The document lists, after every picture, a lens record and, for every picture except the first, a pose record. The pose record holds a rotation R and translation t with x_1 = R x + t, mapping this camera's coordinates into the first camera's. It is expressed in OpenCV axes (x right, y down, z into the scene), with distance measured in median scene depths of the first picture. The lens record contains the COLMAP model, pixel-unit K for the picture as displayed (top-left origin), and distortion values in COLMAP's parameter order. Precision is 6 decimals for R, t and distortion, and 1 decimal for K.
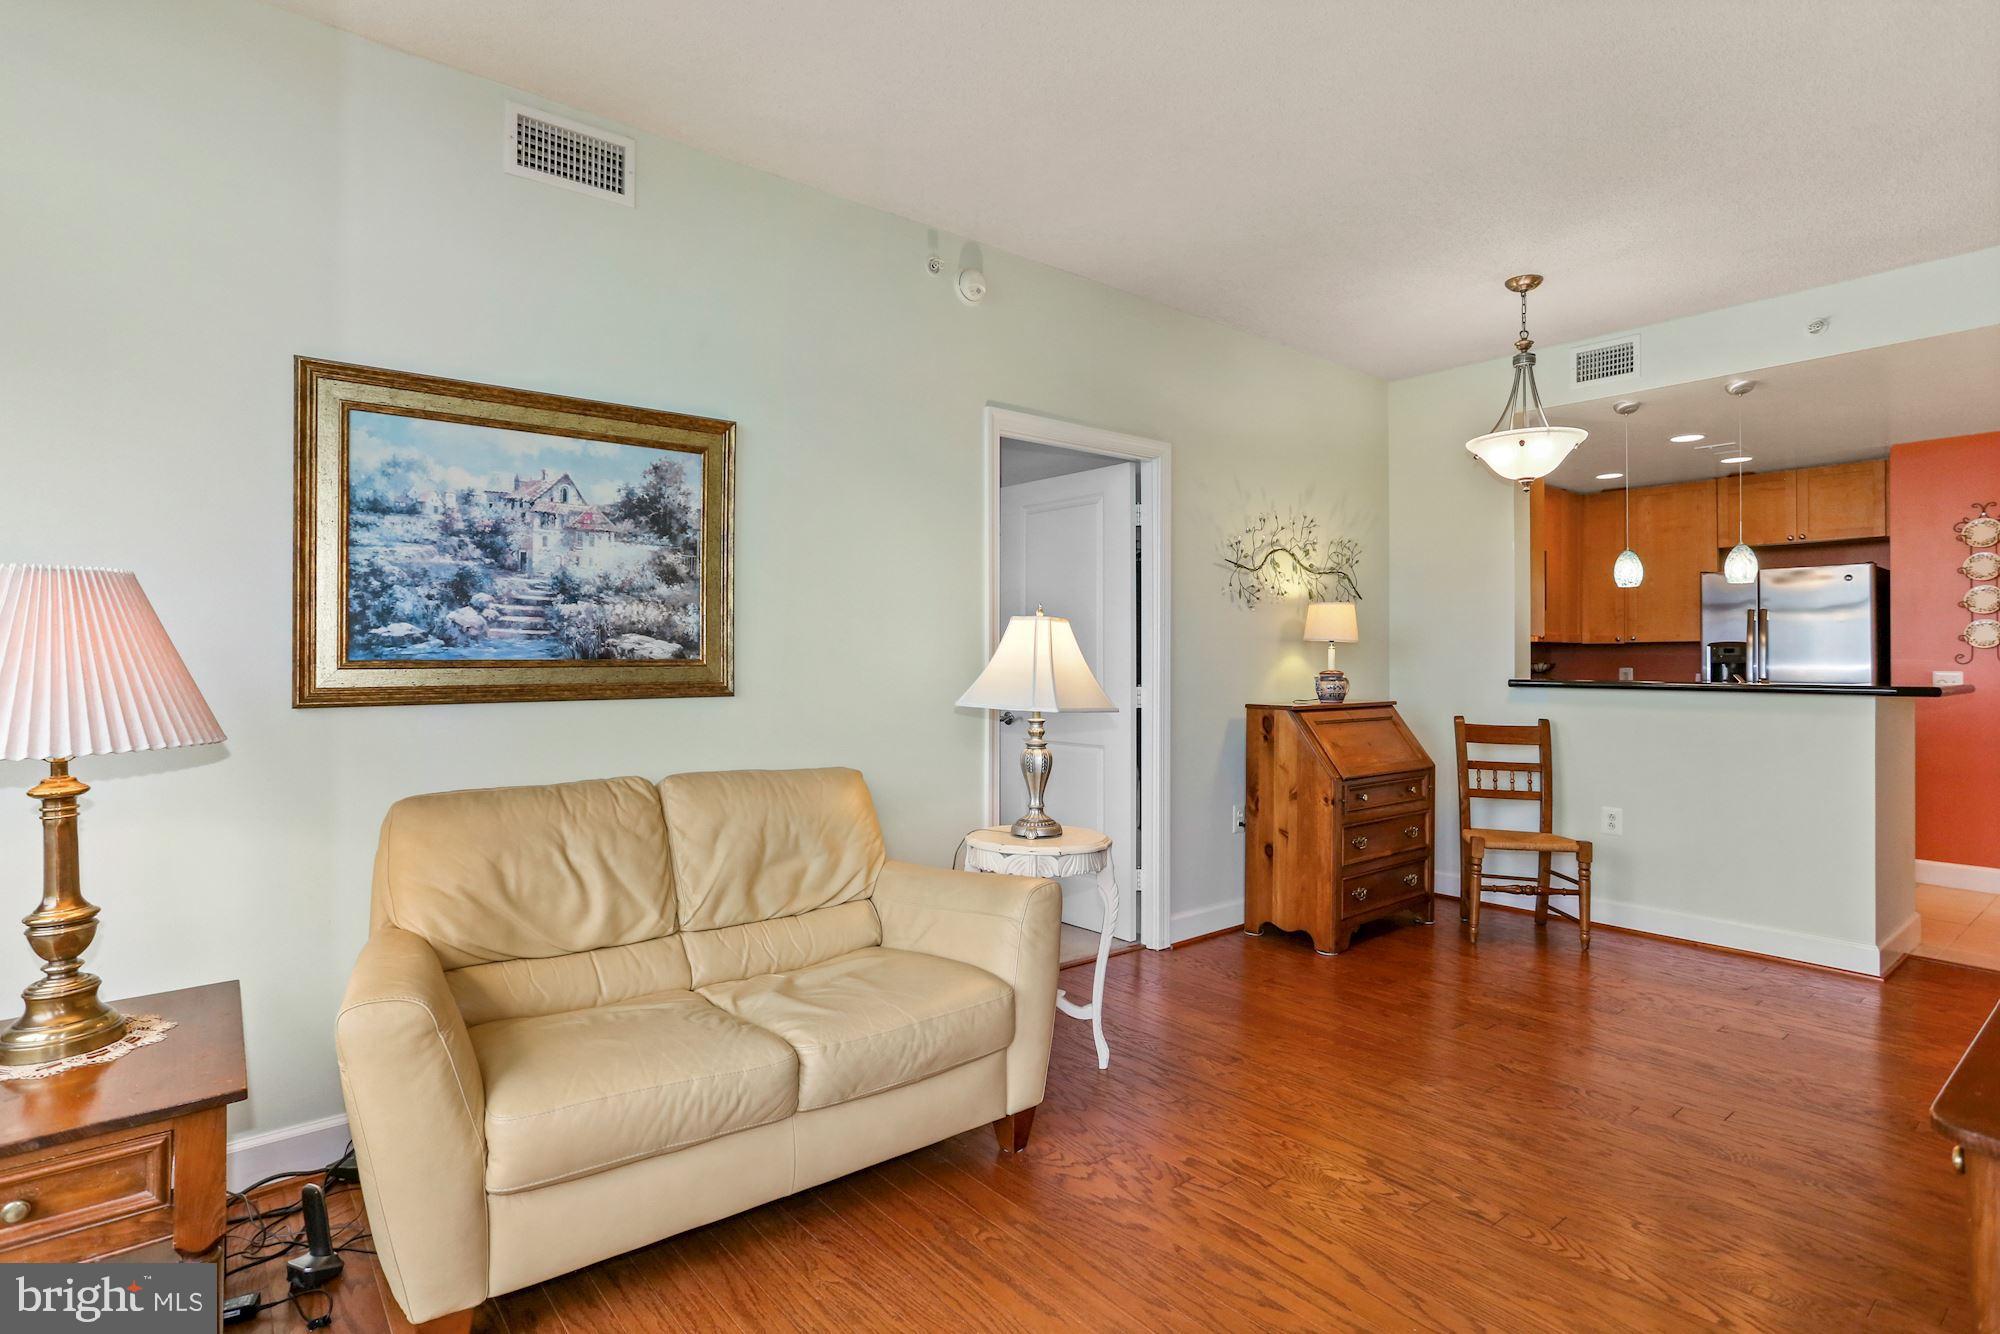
lens RADIAL K [[1015.7, 0, 993.9], [0, 1015.7, 659.4], [0, 0, 1]] dist [-0.066926, 0.045108]
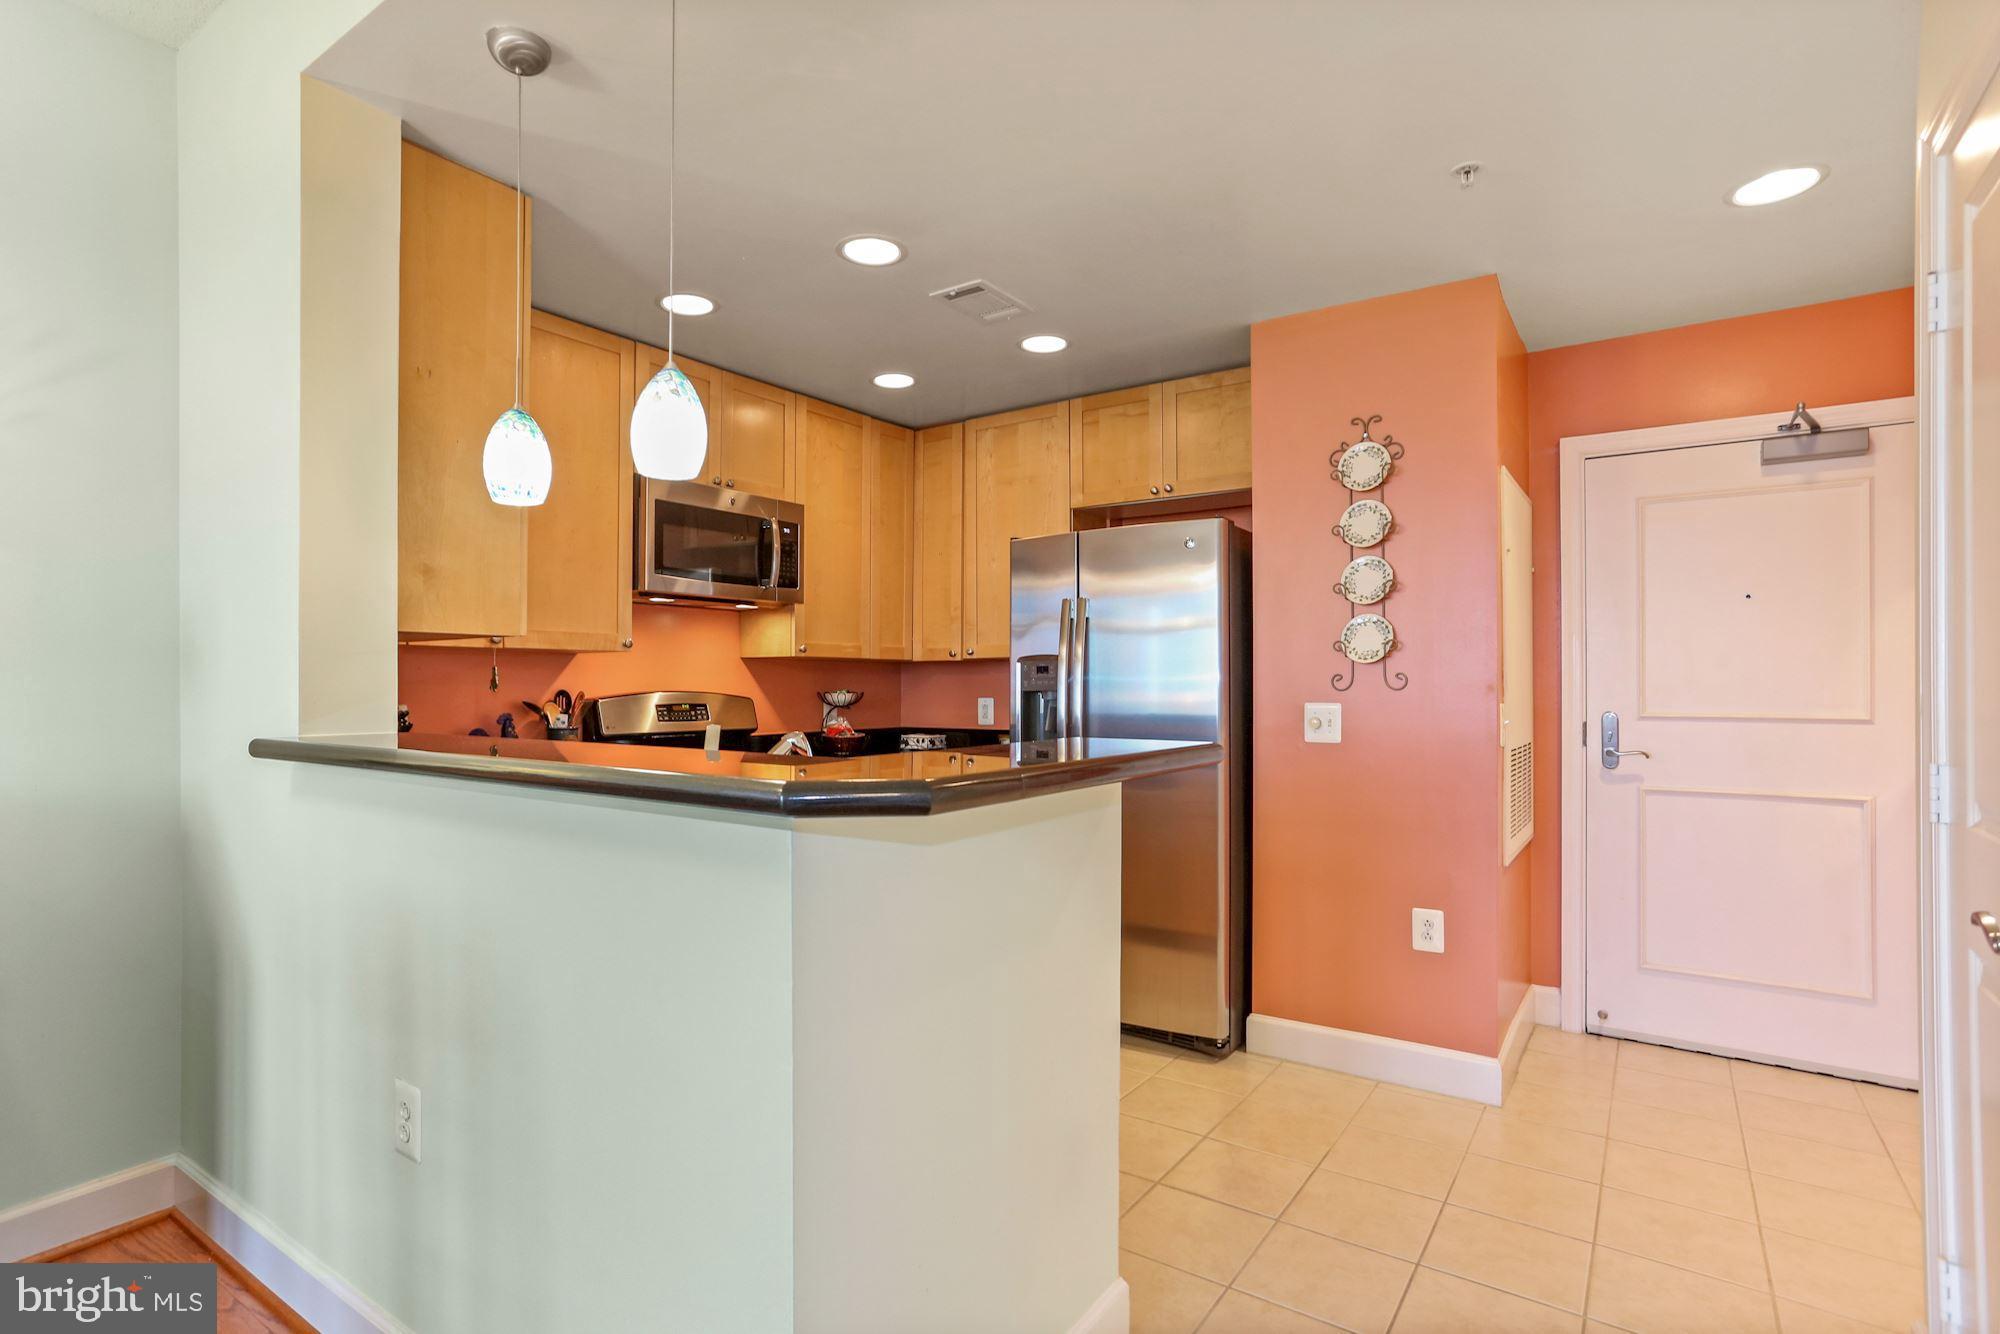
lens RADIAL K [[986.7, 0, 982.9], [0, 986.7, 683.3], [0, 0, 1]] dist [-0.049632, 0.034487]
pose [[0.962494, -0.006022, 0.271236, 0.772351], [0.006755, 0.999976, -0.001768, -0.000217], [-0.271219, 0.003534, 0.962511, 0.627627]]
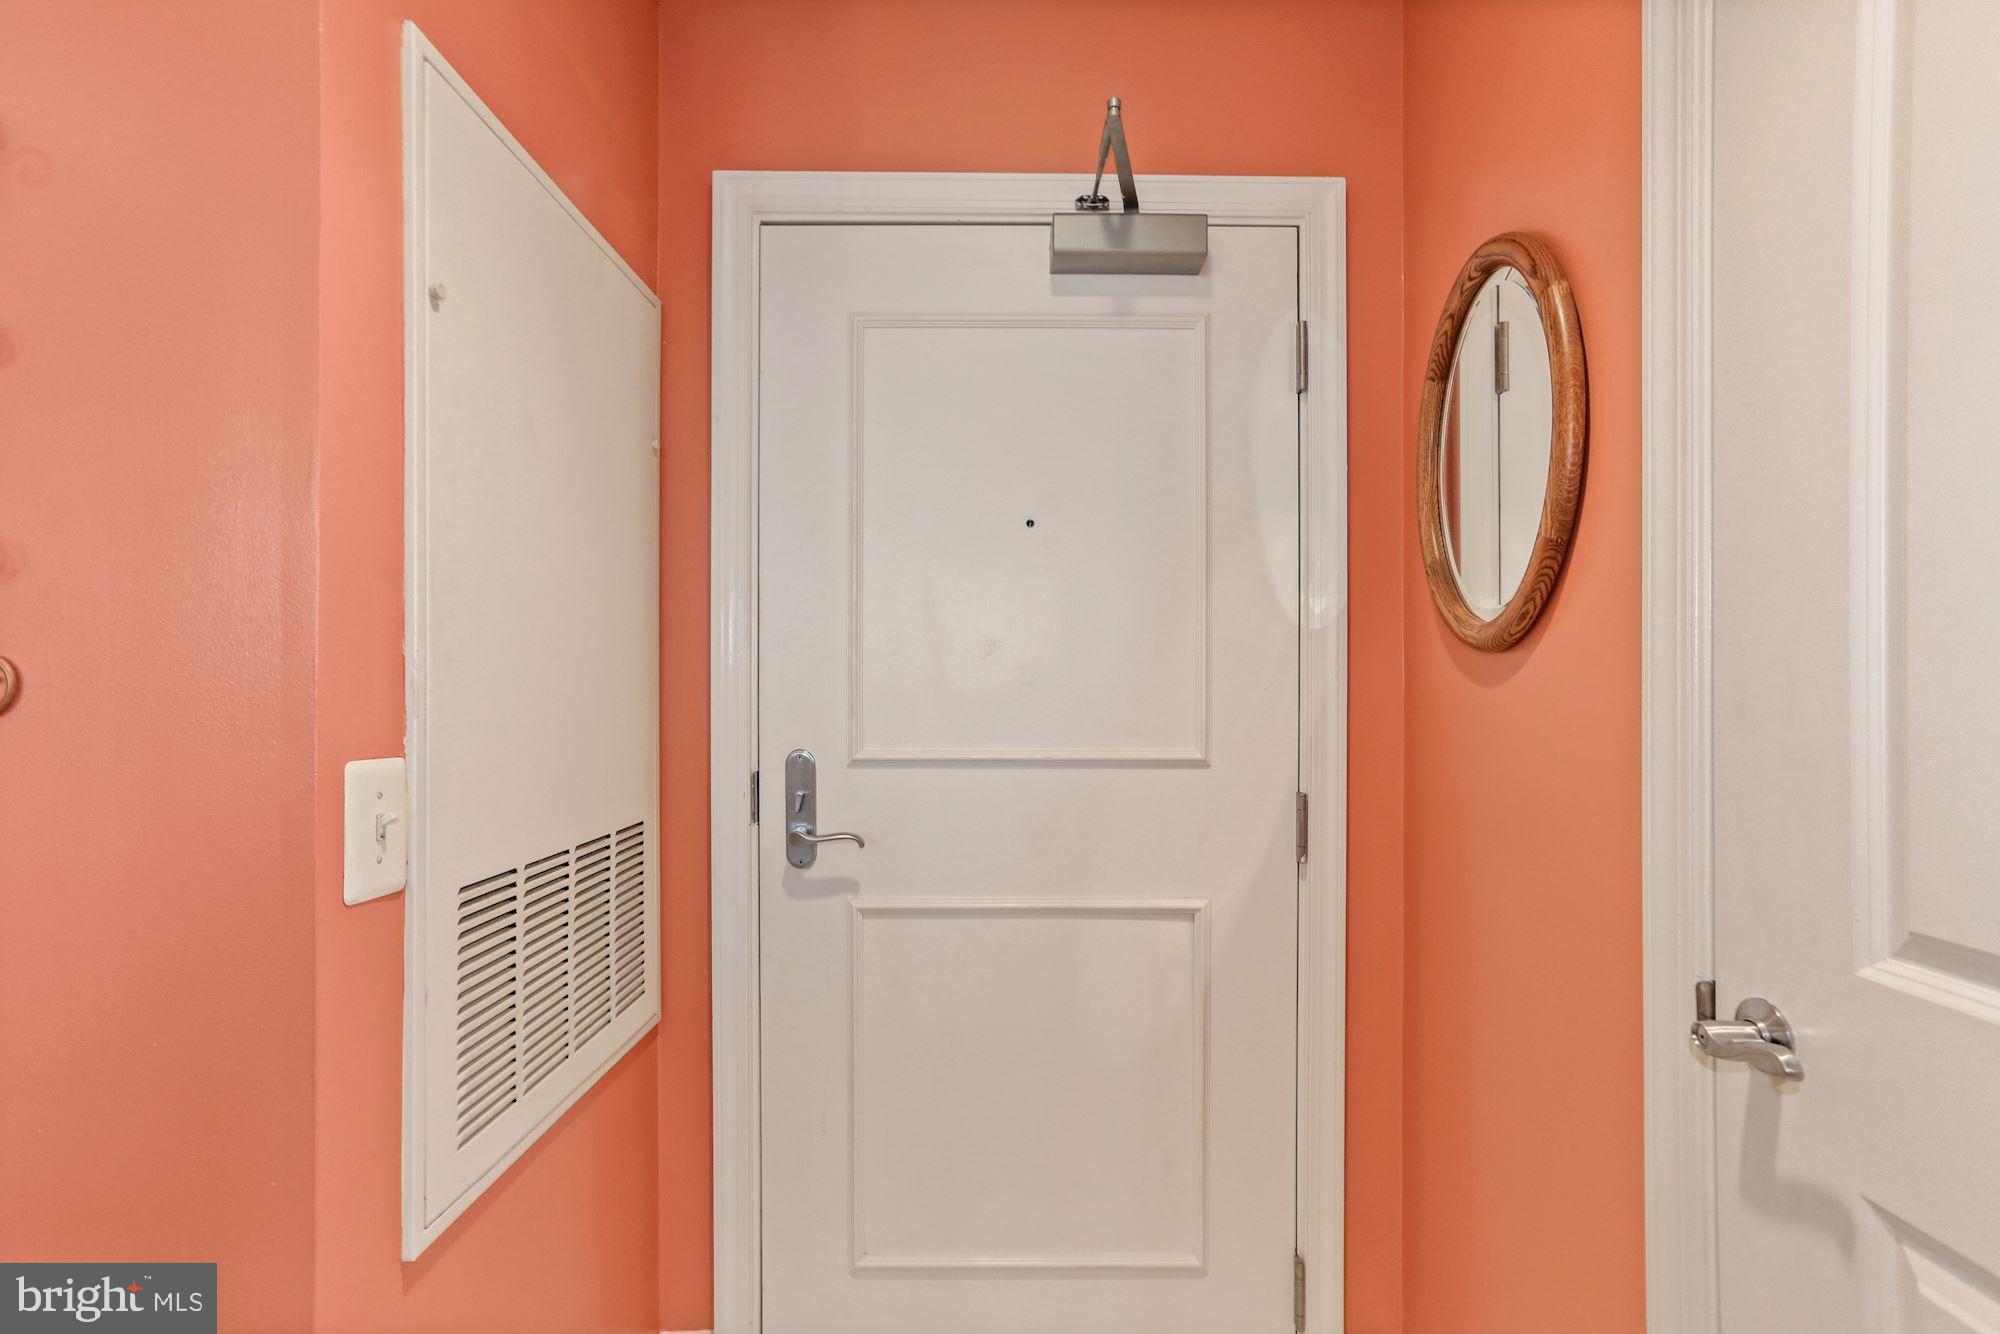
lens RADIAL K [[977.0, 0, 989.8], [0, 977.0, 677.3], [0, 0, 1]] dist [-0.048351, 0.027953]
pose [[0.639909, 0.003163, 0.768444, 1.236665], [0.001431, 0.999985, -0.005307, -0.001509], [-0.768450, 0.004495, 0.639895, 0.951928]]
